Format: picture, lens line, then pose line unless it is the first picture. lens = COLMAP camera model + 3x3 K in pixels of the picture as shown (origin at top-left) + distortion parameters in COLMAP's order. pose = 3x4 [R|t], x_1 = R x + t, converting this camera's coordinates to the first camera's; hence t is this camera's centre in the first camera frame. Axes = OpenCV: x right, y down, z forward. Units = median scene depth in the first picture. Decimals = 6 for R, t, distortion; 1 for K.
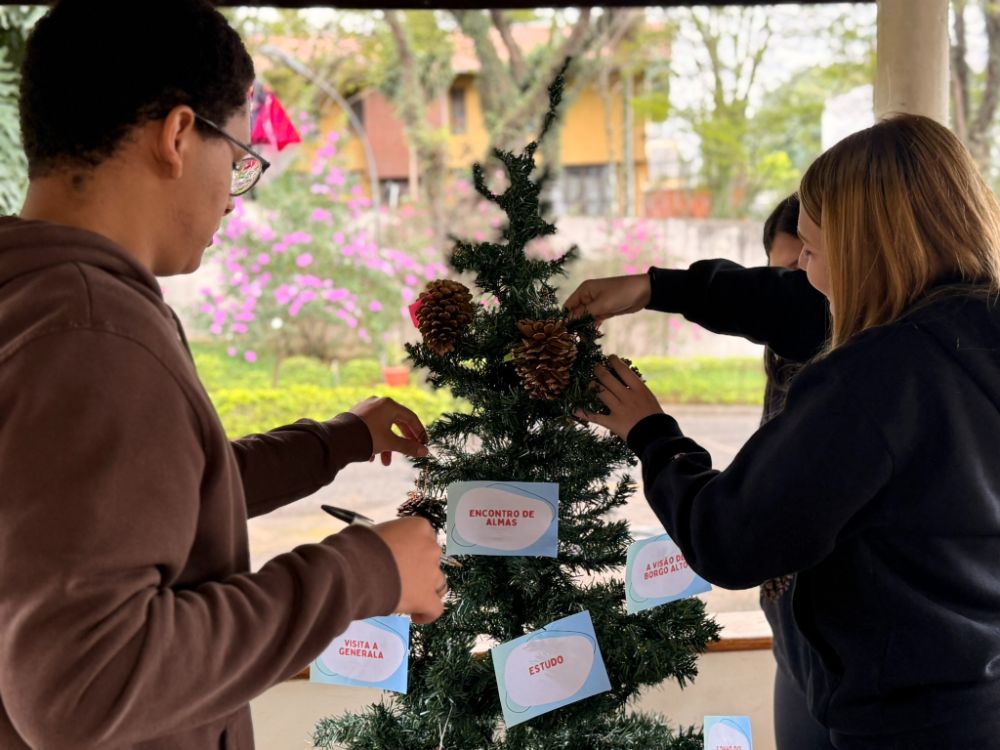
lens RADIAL K [[1308.5, 0, 505.1], [0, 1308.5, 375.6], [0, 0, 1]] dist [0.196344, 0.000000]
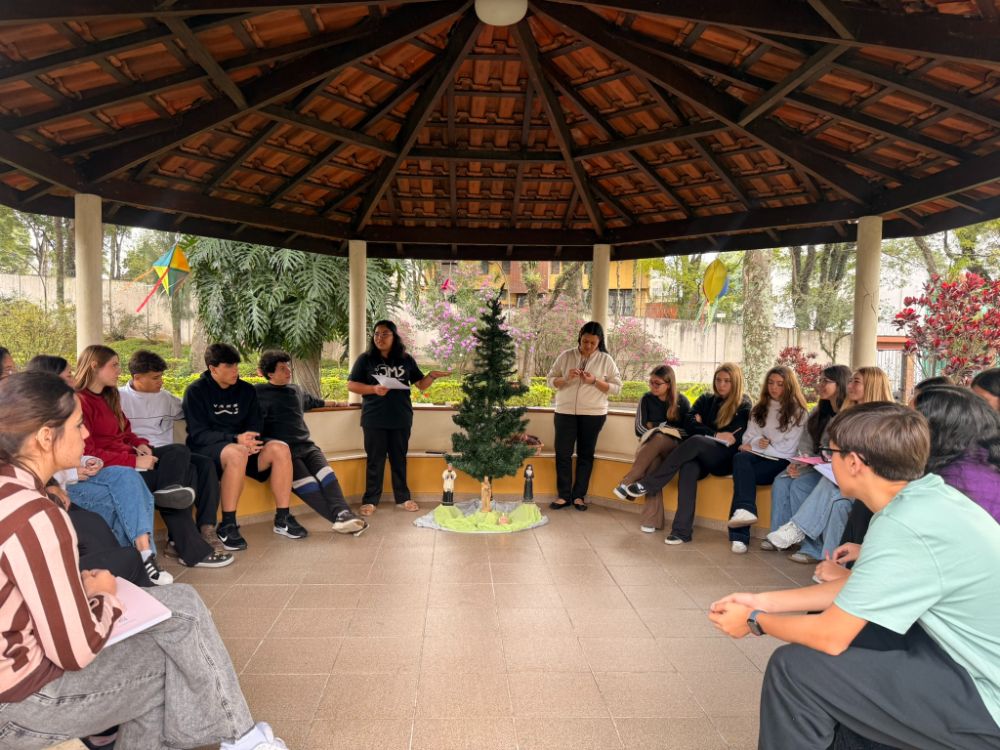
lens RADIAL K [[713.8, 0, 499.4], [0, 713.8, 378.9], [0, 0, 1]] dist [0.034049, -0.016865]
pose [[0.991352, 0.043497, -0.123810, 0.052163], [-0.046923, 0.998588, -0.024886, 0.029648], [0.122553, 0.030481, 0.991994, -0.244983]]
